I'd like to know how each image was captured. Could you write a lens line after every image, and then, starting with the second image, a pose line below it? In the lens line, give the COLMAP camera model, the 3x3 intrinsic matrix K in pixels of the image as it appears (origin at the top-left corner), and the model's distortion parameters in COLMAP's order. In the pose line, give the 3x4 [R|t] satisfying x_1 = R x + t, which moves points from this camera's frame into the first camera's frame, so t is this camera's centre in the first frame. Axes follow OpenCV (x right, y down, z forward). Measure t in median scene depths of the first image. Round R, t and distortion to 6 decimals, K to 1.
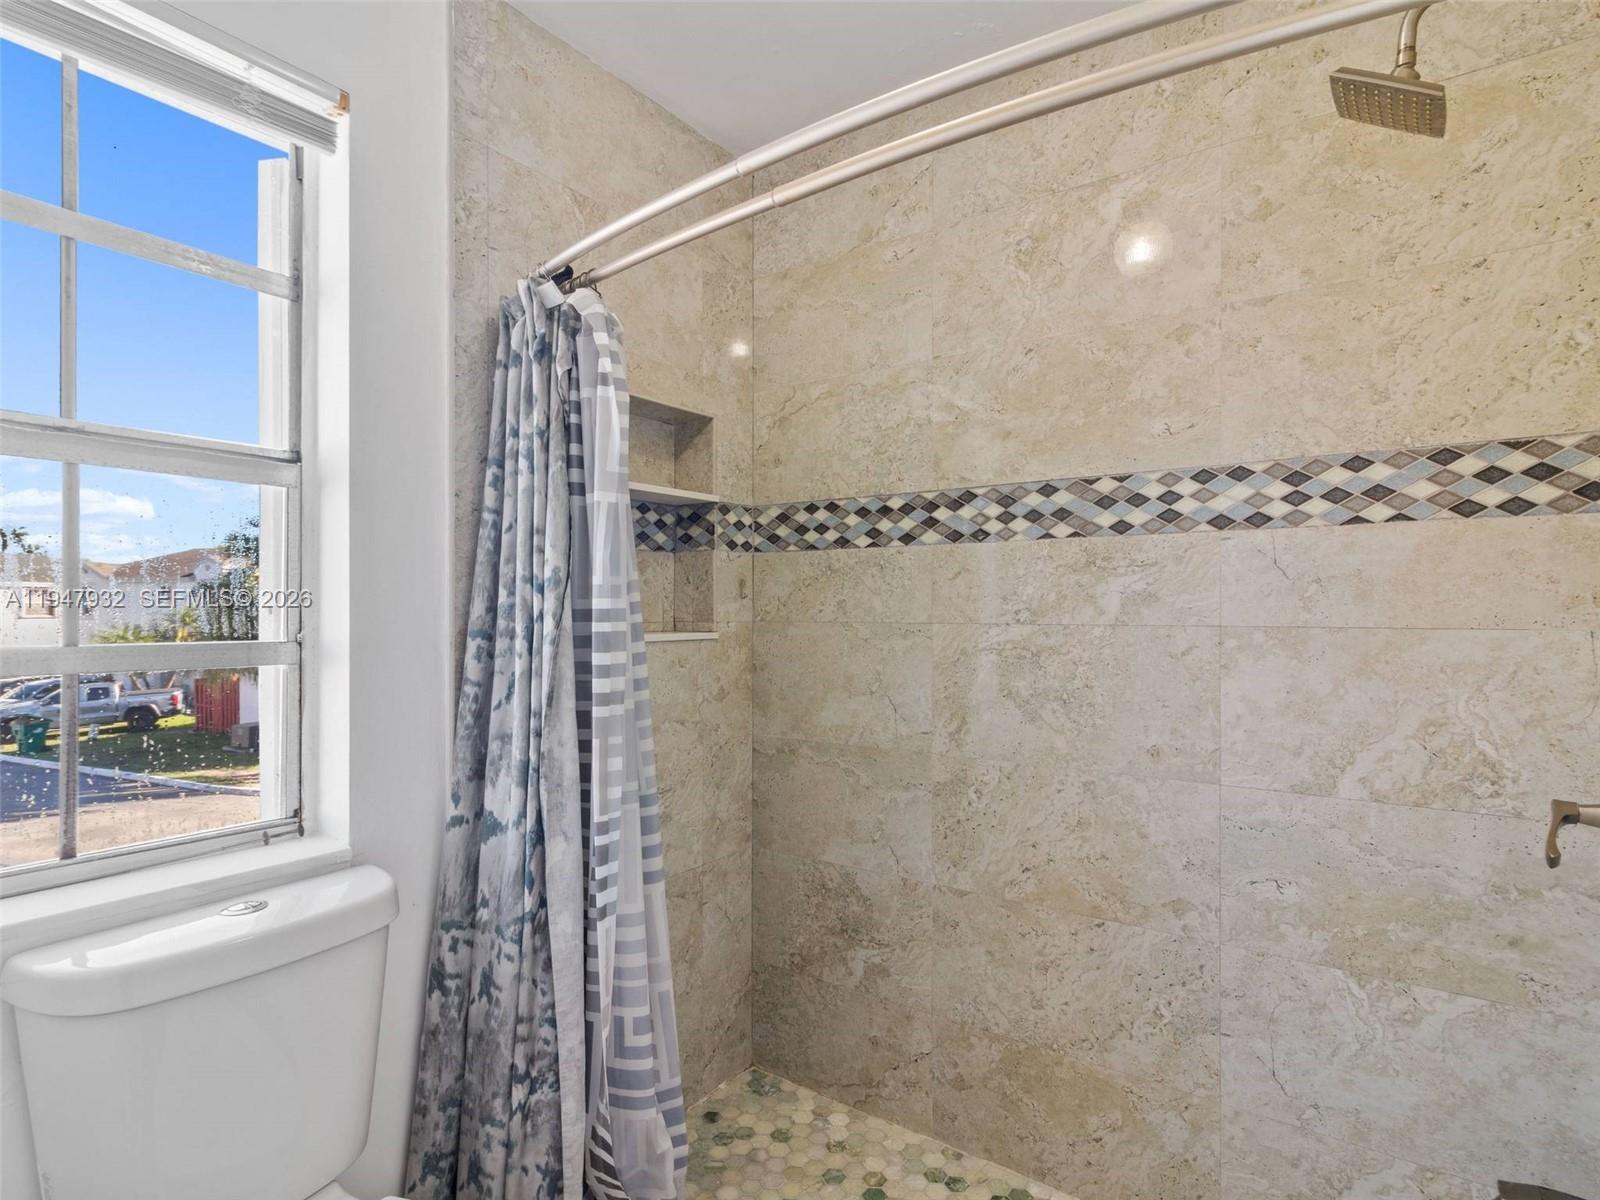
lens RADIAL K [[851.0, 0, 802.3], [0, 851.0, 602.9], [0, 0, 1]] dist [0.003380, 0.001603]
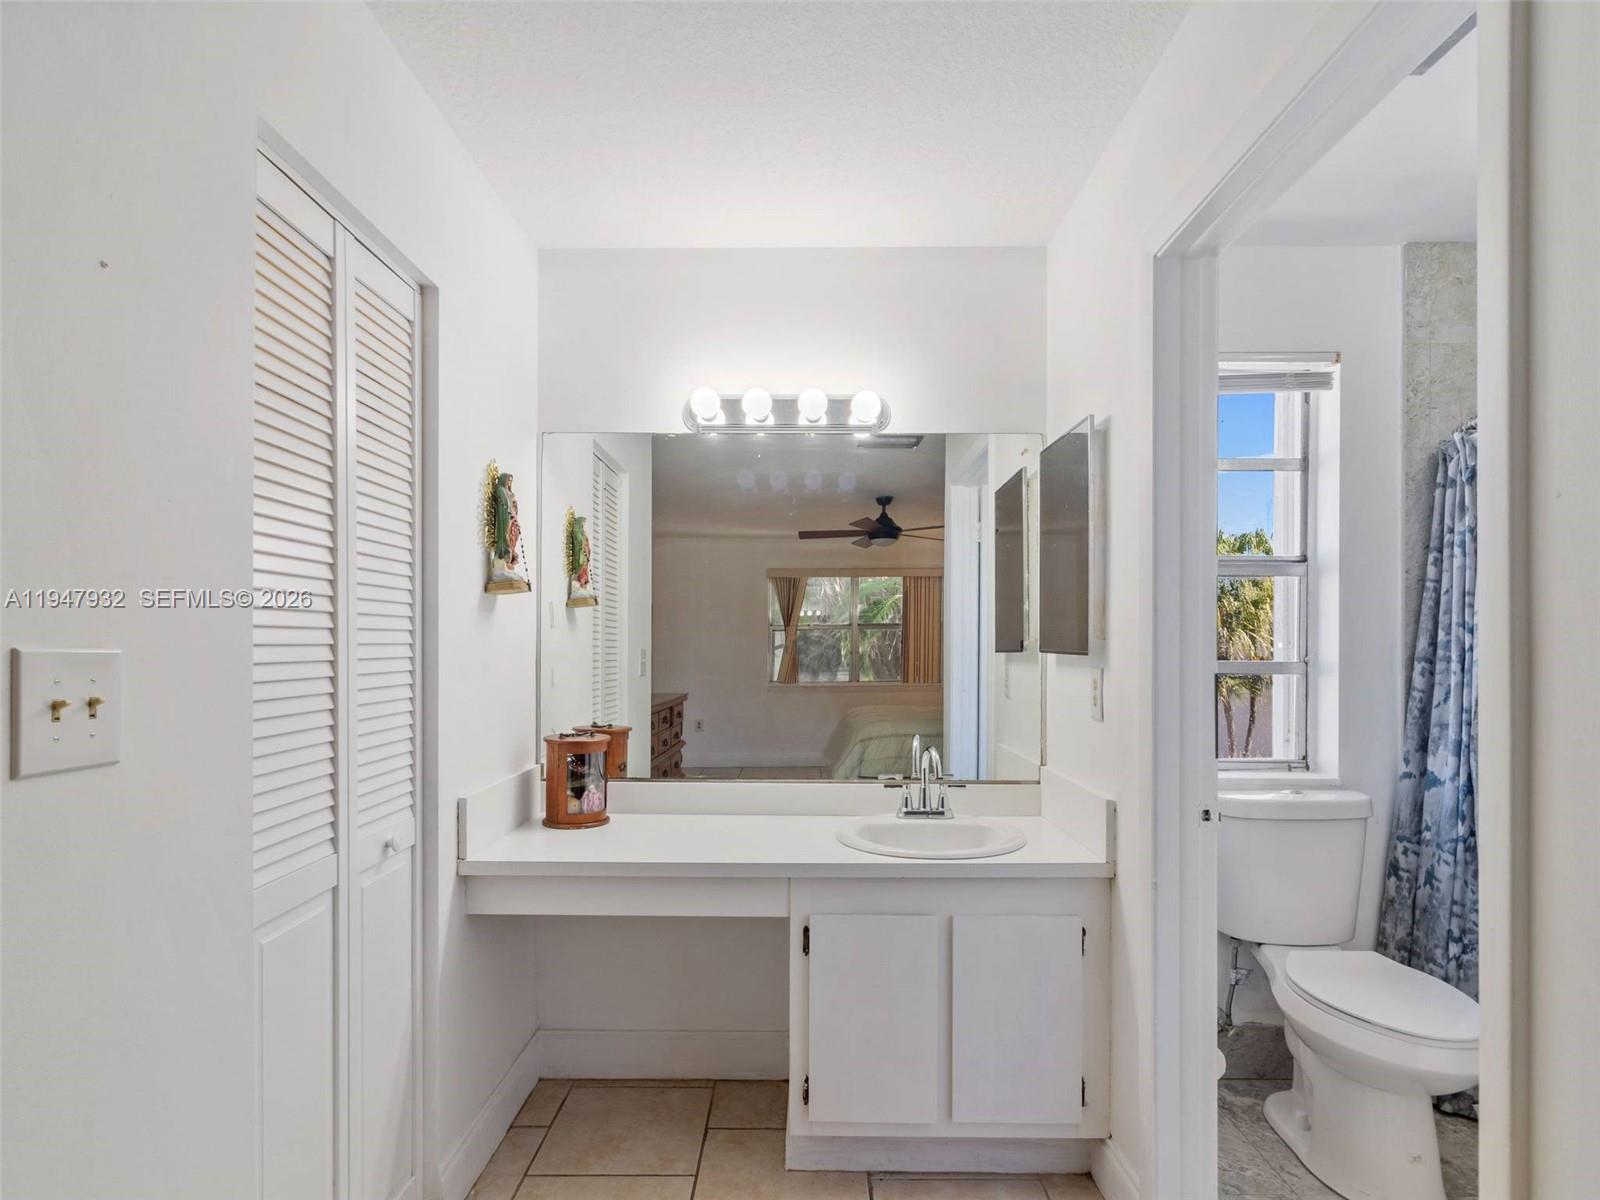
lens RADIAL K [[851.0, 0, 796.4], [0, 851.0, 649.1], [0, 0, 1]] dist [0.003380, 0.001603]
pose [[0.562299, 0.002527, -0.826930, 0.281174], [0.001078, 0.999992, 0.003789, 0.010242], [0.826933, -0.003022, 0.562292, -0.871575]]
